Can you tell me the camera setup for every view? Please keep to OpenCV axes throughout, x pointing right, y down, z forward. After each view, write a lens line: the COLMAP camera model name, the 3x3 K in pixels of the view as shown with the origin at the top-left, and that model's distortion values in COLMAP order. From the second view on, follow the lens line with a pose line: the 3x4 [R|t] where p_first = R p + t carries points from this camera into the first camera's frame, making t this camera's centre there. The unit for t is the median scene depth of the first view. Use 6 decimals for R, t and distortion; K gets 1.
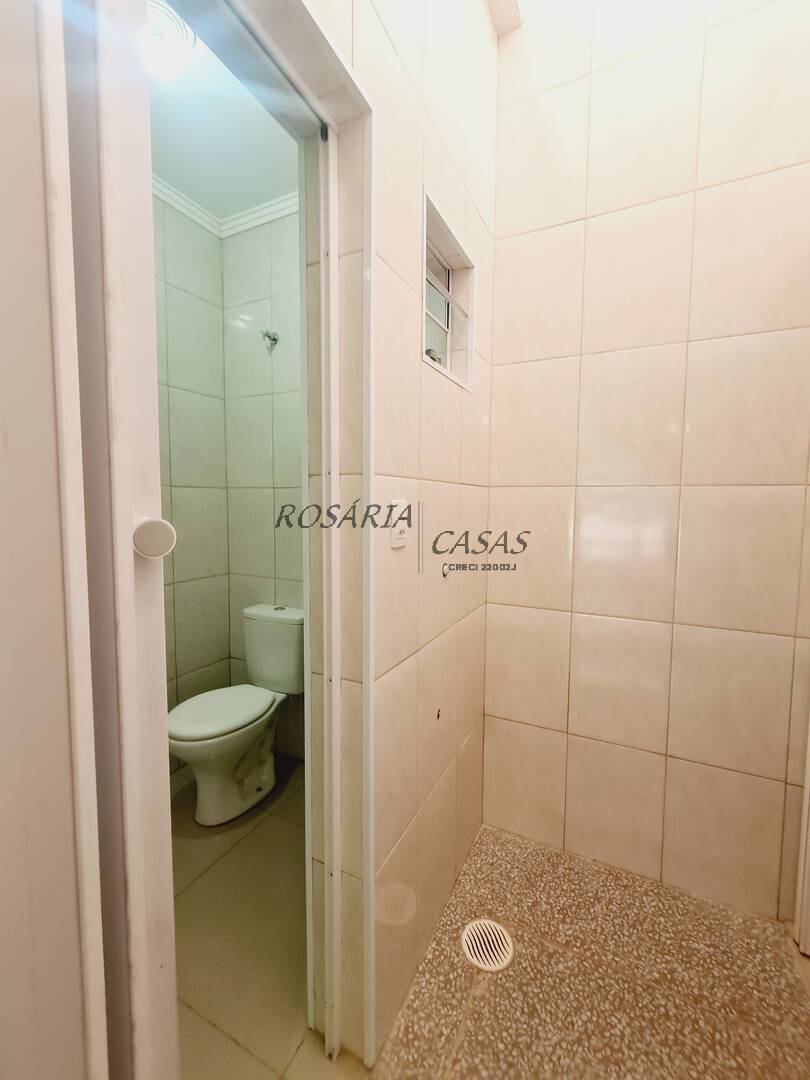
lens RADIAL K [[440.8, 0, 407.6], [0, 440.8, 531.3], [0, 0, 1]] dist [-0.000406, 0.000112]
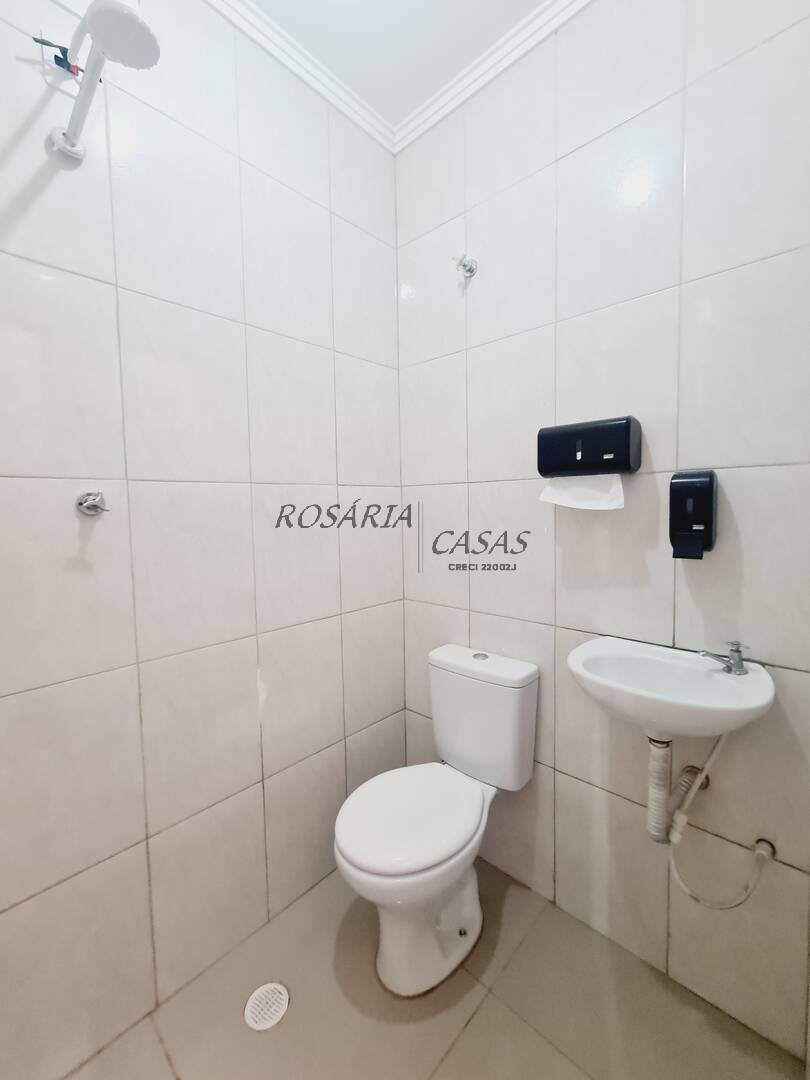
lens RADIAL K [[440.8, 0, 407.6], [0, 440.8, 531.3], [0, 0, 1]] dist [-0.000406, 0.000112]
pose [[0.959268, -0.009445, -0.282341, -0.203169], [0.006850, 0.999925, -0.010179, -0.014509], [0.282415, 0.007830, 0.959260, 0.302223]]
